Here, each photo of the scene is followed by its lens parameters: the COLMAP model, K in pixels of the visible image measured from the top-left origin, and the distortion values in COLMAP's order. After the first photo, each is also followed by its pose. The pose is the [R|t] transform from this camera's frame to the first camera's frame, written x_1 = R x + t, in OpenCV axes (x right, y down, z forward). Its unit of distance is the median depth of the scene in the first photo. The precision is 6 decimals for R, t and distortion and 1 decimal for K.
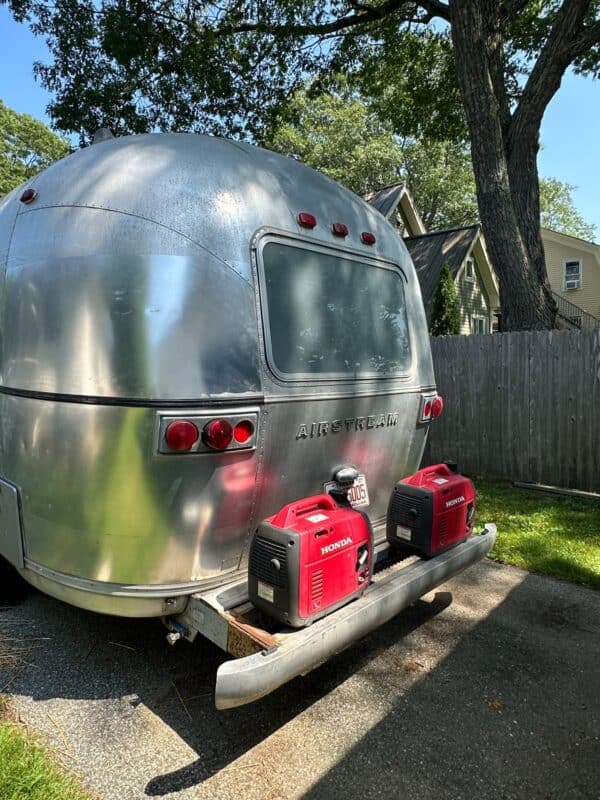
lens RADIAL K [[512.6, 0, 300.0], [0, 512.6, 400.0], [0, 0, 1]] dist [0.003278, 0.001250]
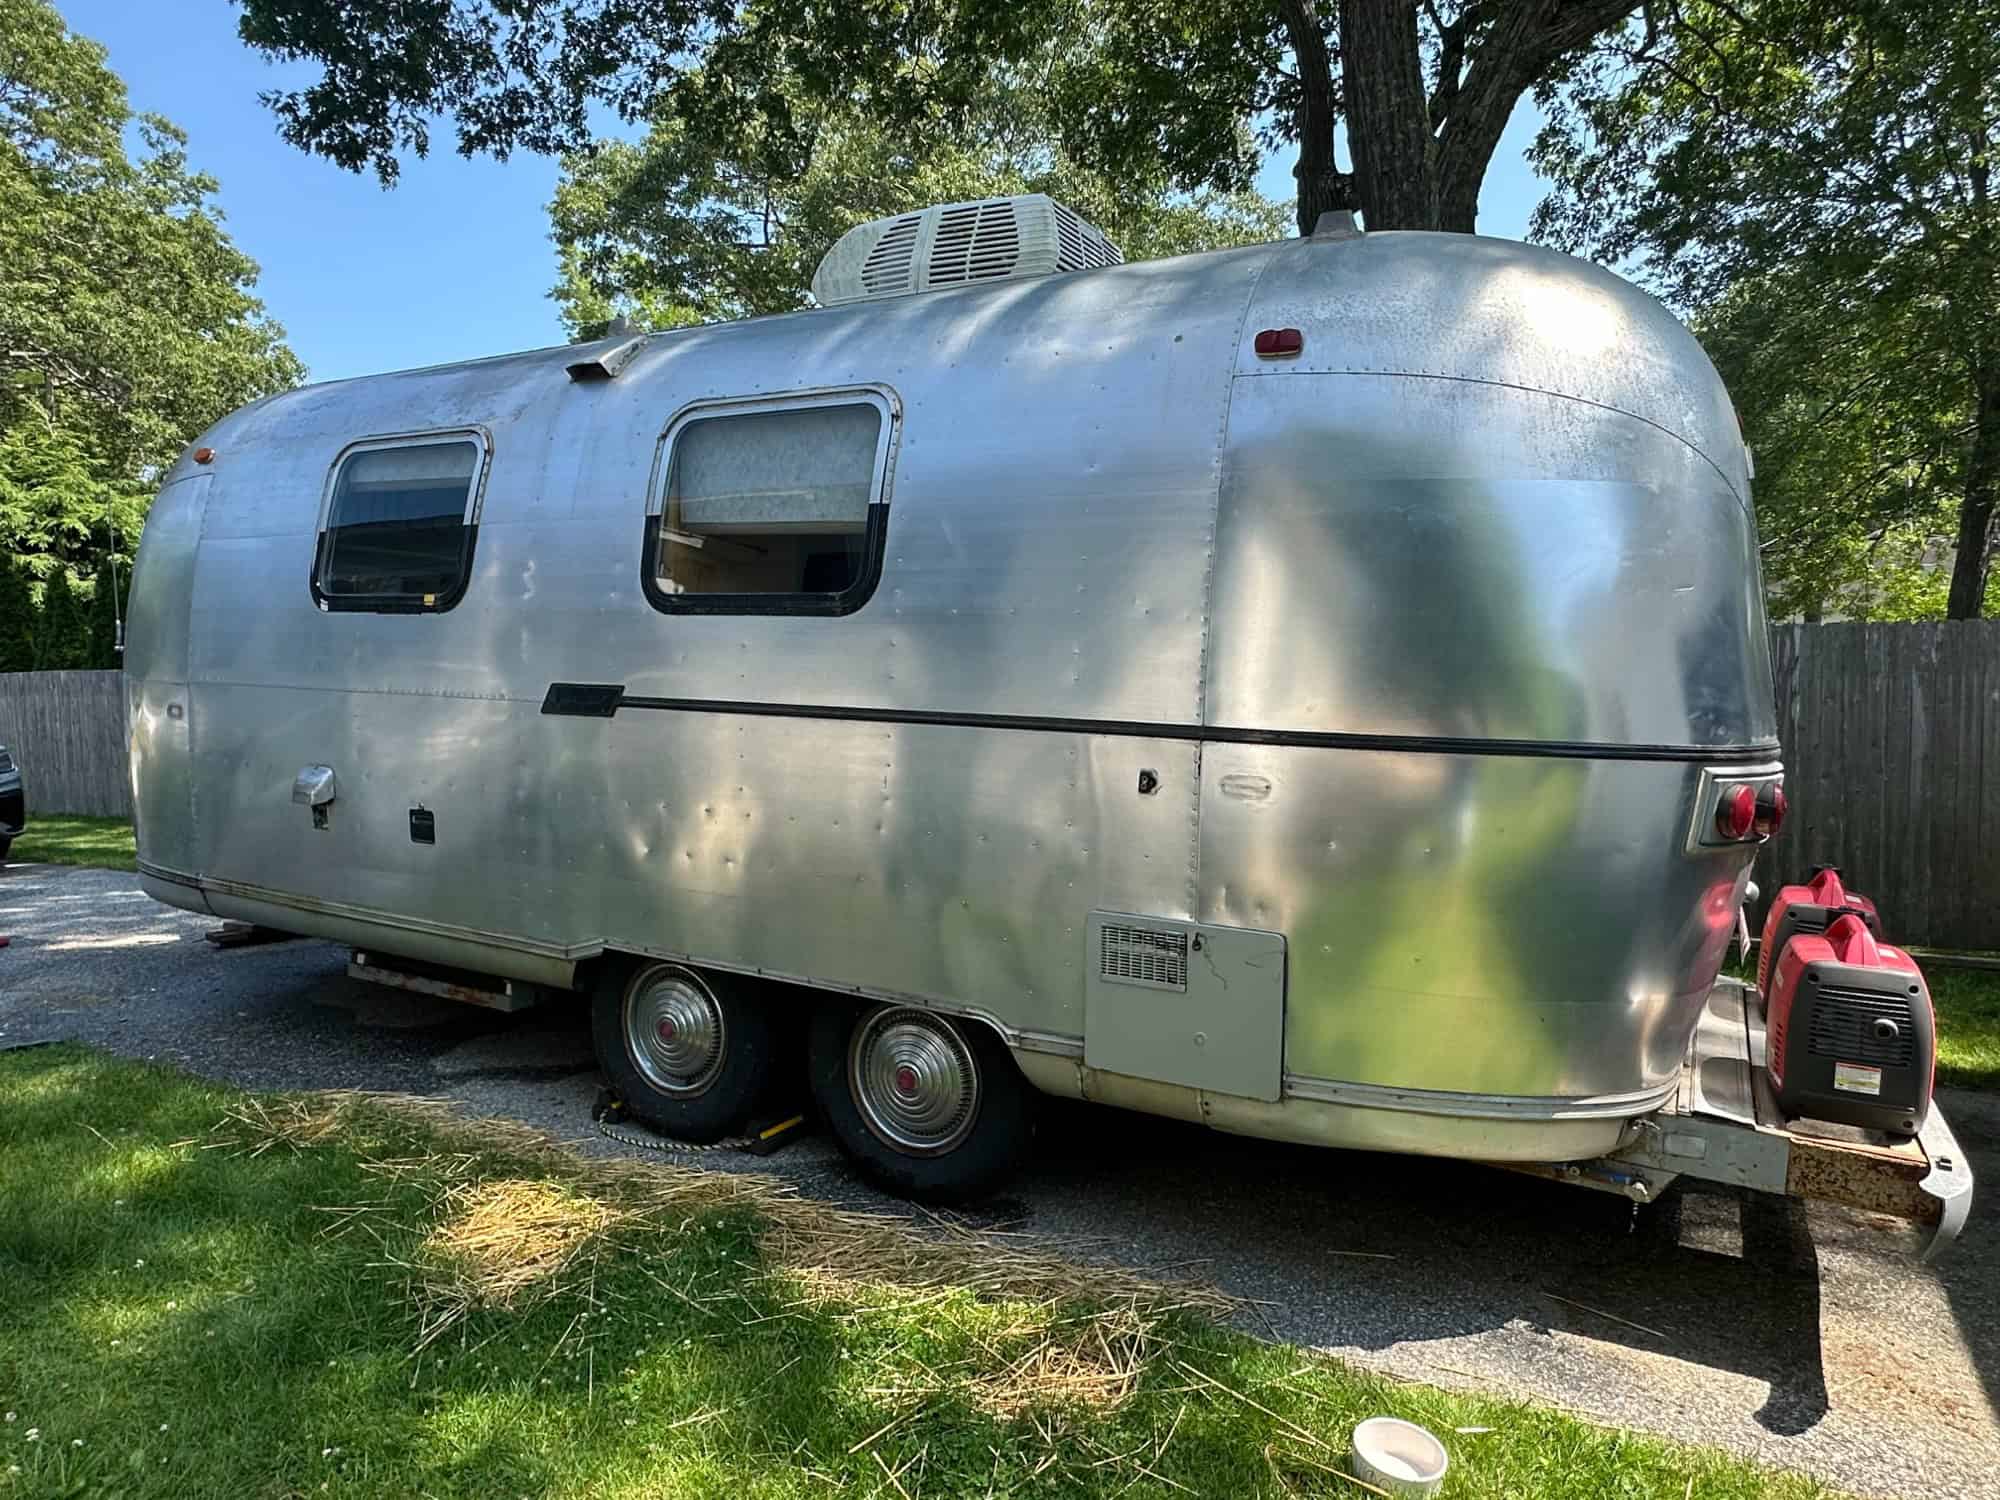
lens RADIAL K [[1282.8, 0, 1000.2], [0, 1282.8, 772.2], [0, 0, 1]] dist [0.001982, 0.000549]
pose [[0.965547, -0.011974, 0.259955, -1.187480], [0.013827, 0.999890, -0.005303, 0.020453], [-0.259863, 0.008714, 0.965606, -0.125333]]
